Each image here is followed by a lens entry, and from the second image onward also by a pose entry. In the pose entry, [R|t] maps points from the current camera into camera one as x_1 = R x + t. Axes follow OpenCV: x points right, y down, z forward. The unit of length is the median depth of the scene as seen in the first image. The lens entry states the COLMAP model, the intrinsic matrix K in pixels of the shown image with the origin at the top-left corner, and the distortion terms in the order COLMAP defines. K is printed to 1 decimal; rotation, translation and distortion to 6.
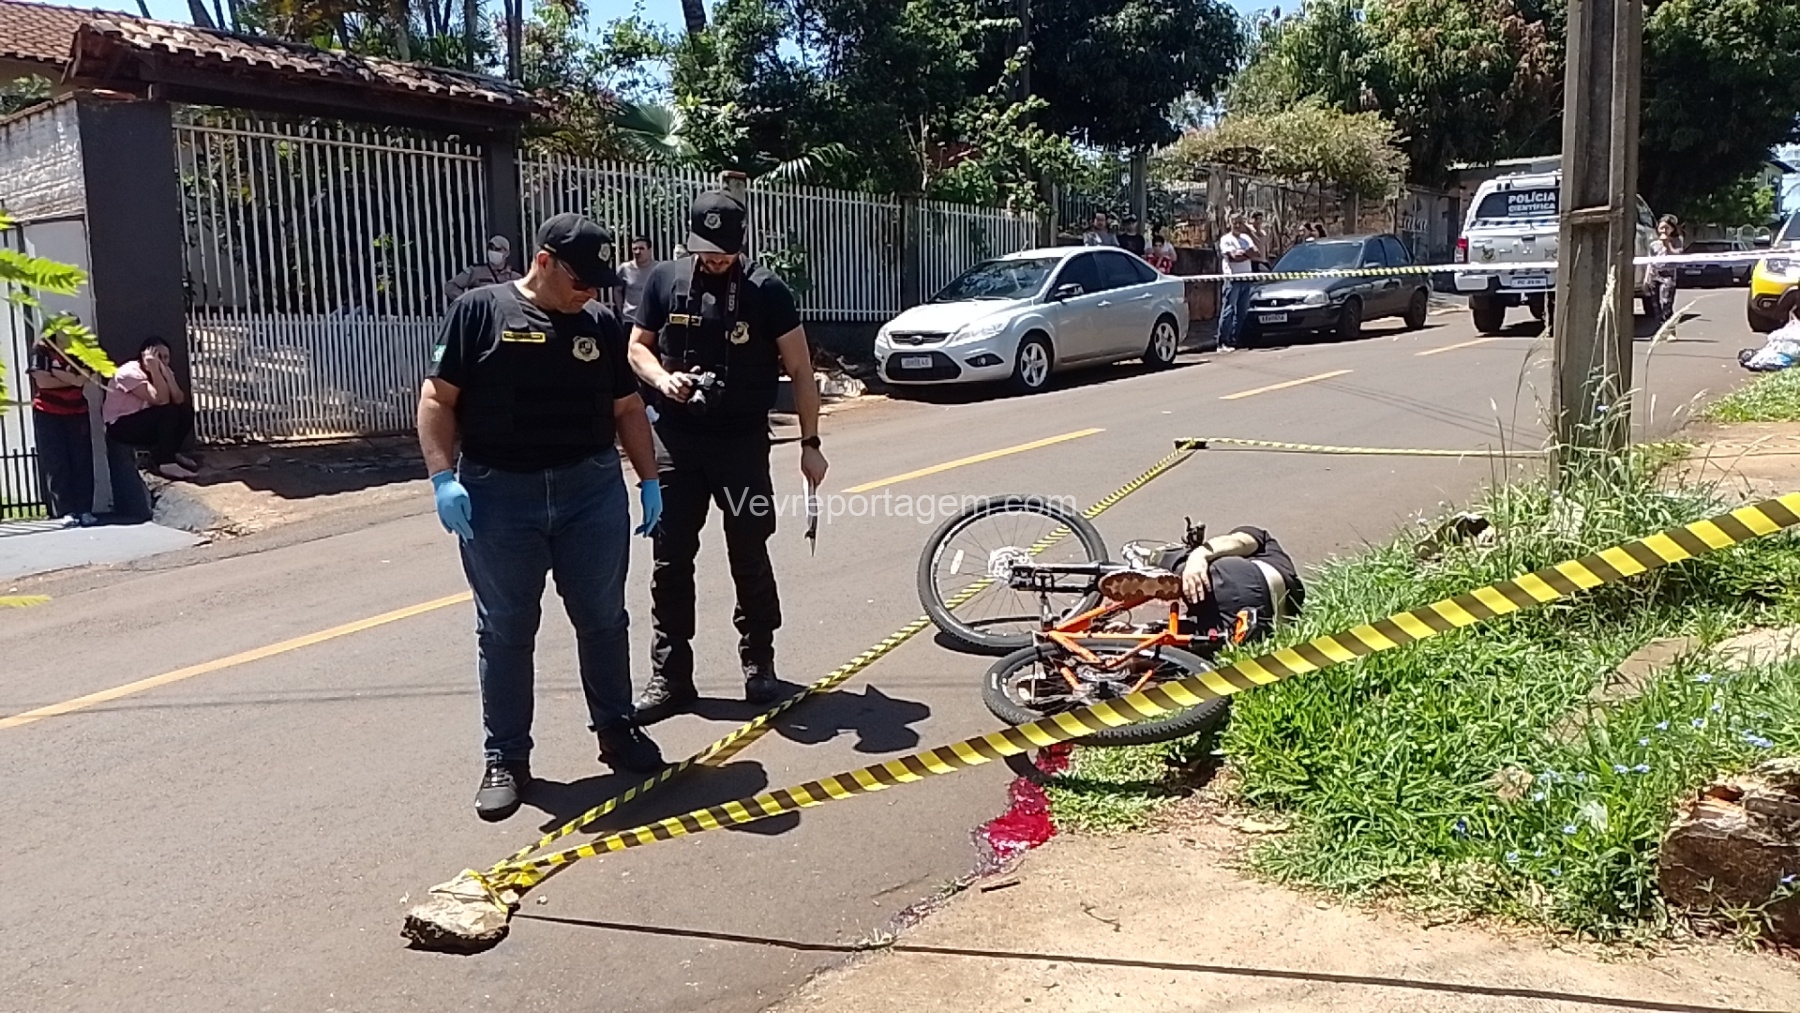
lens RADIAL K [[1341.5, 0, 899.3], [0, 1341.5, 501.9], [0, 0, 1]] dist [0.069856, -0.103703]
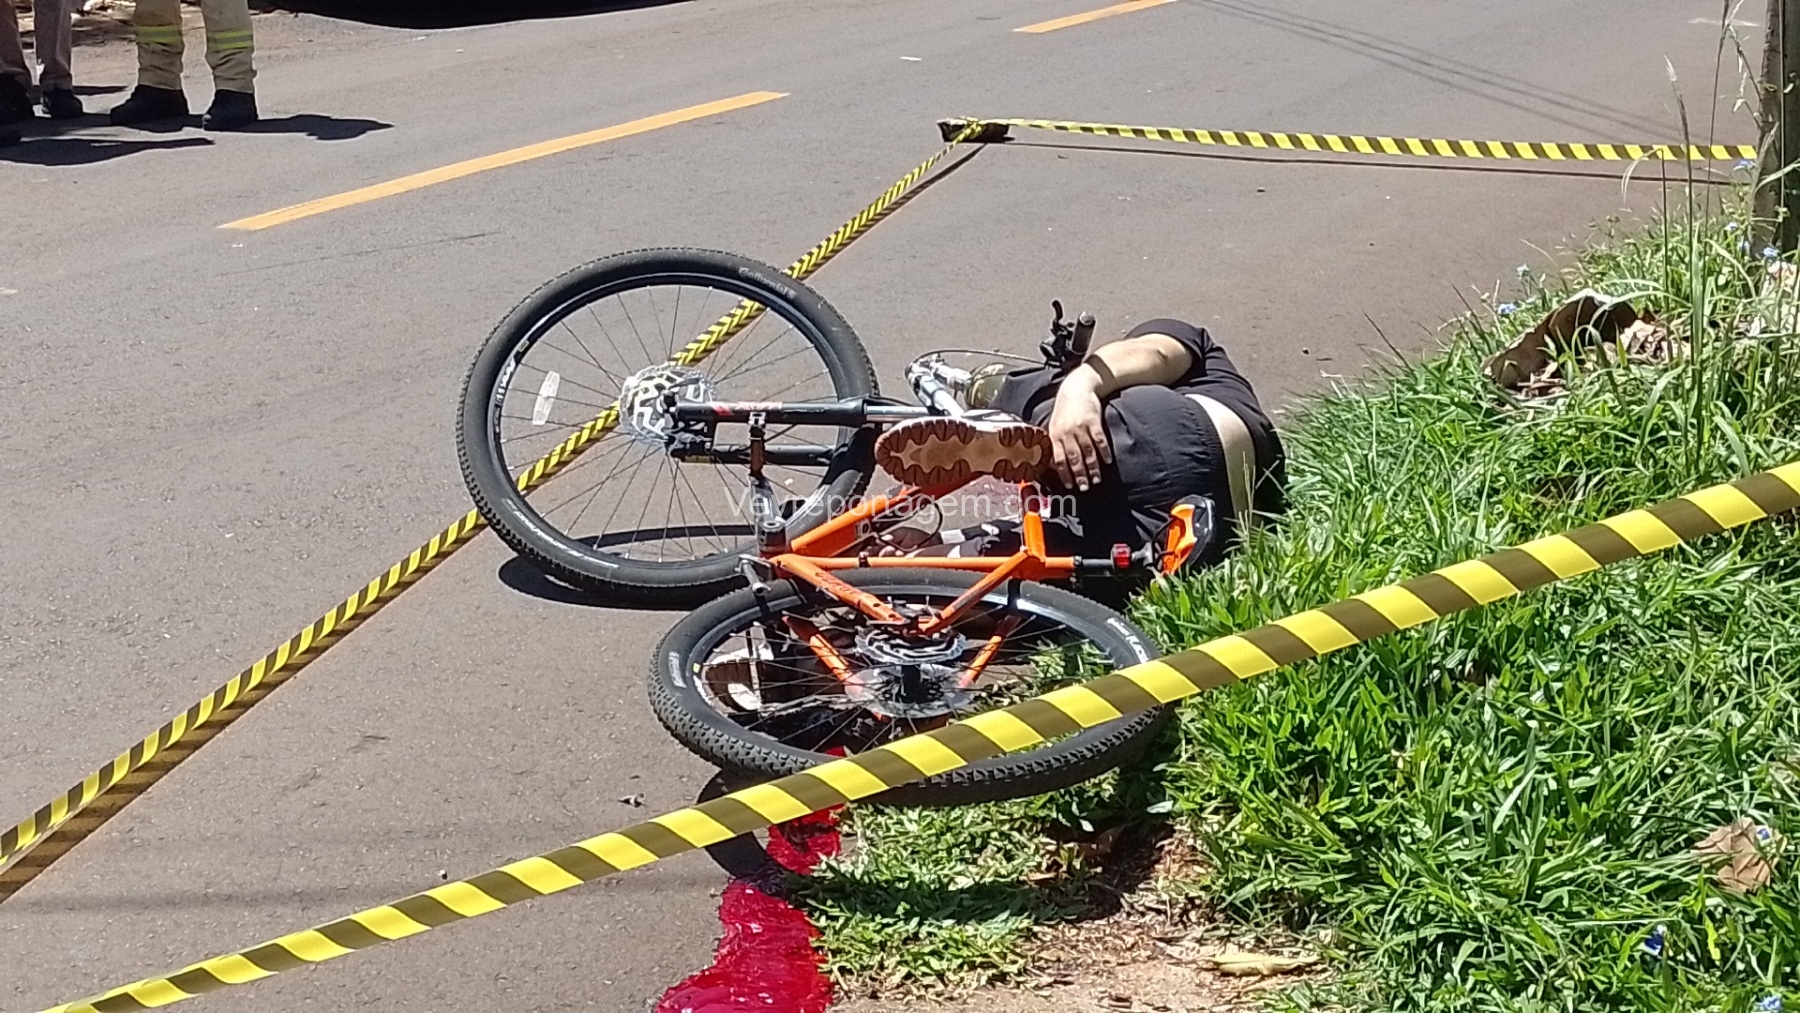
lens RADIAL K [[2865.2, 0, 905.2], [0, 2865.2, 514.9], [0, 0, 1]] dist [0.077933, 0.000000]
pose [[0.974712, -0.014825, 0.222974, -0.065024], [-0.006963, 0.995298, 0.096614, -0.012055], [-0.223357, -0.095723, 0.970025, 0.045338]]
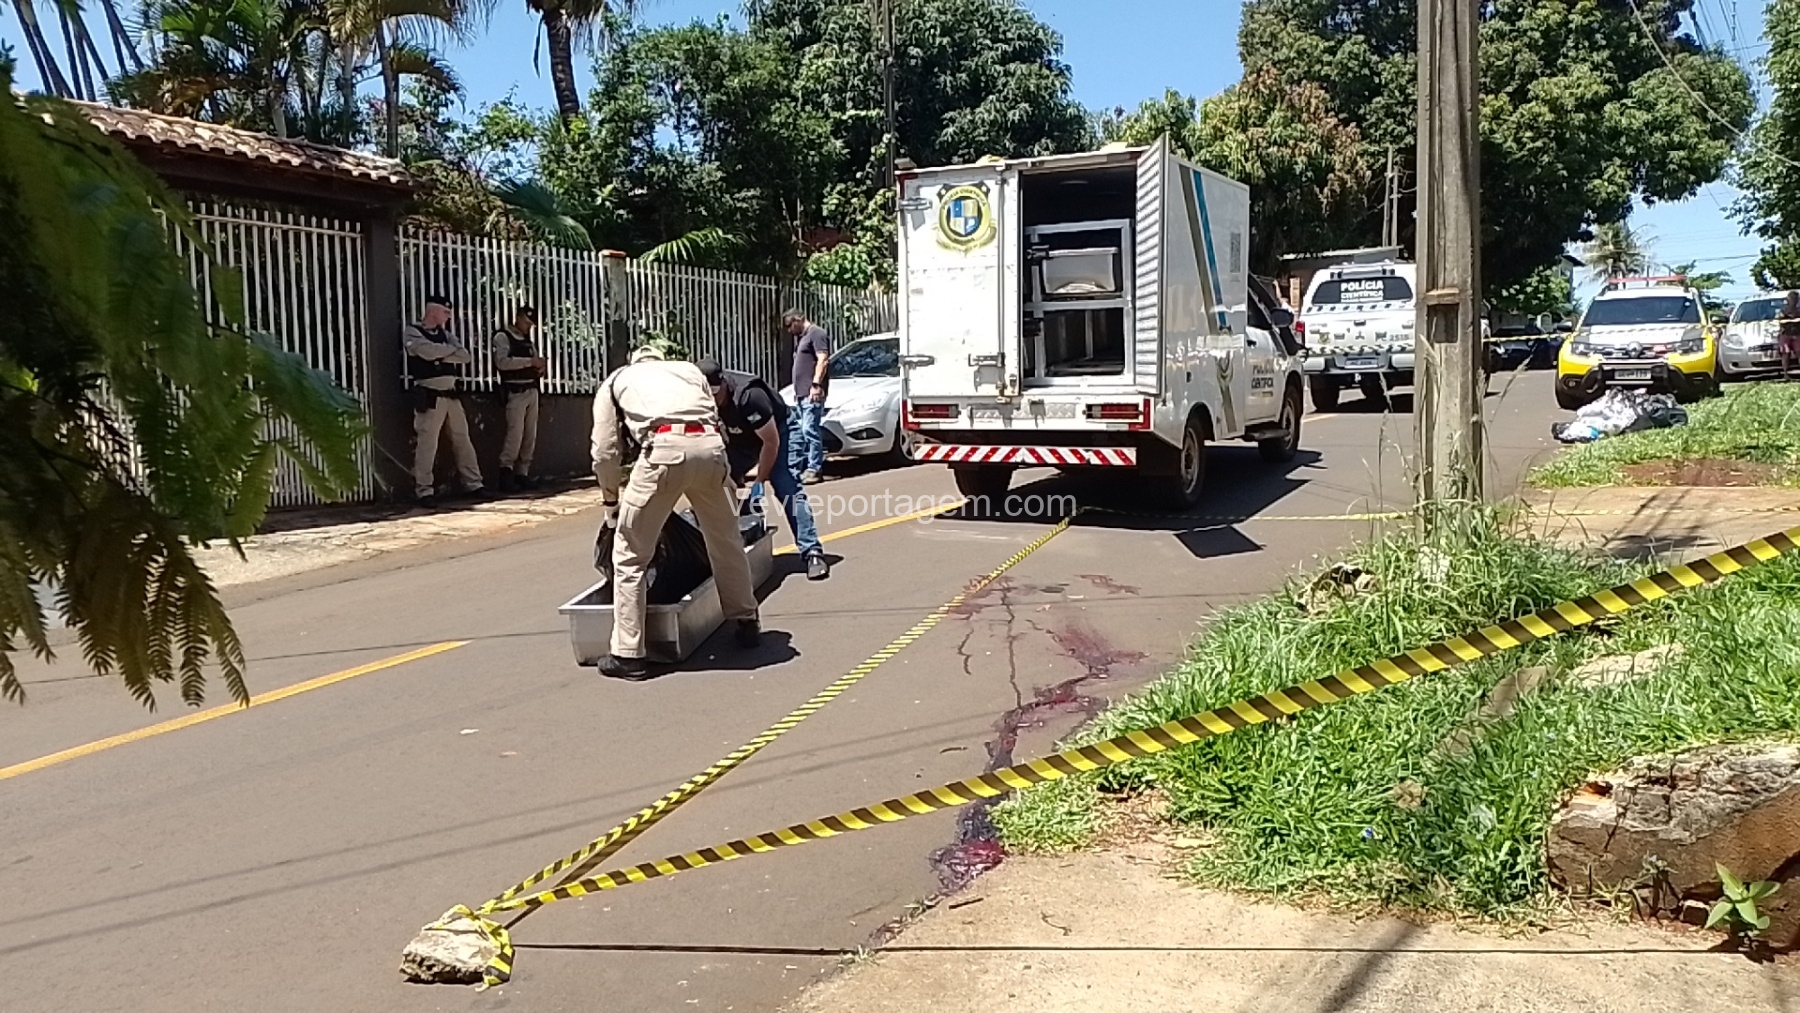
lens RADIAL K [[1341.5, 0, 901.5], [0, 1341.5, 497.3], [0, 0, 1]] dist [0.069856, -0.103703]
pose [[0.993680, -0.007524, 0.111994, -0.072285], [0.014566, 0.997958, -0.062194, 0.020876], [-0.111297, 0.063433, 0.991761, -0.065029]]
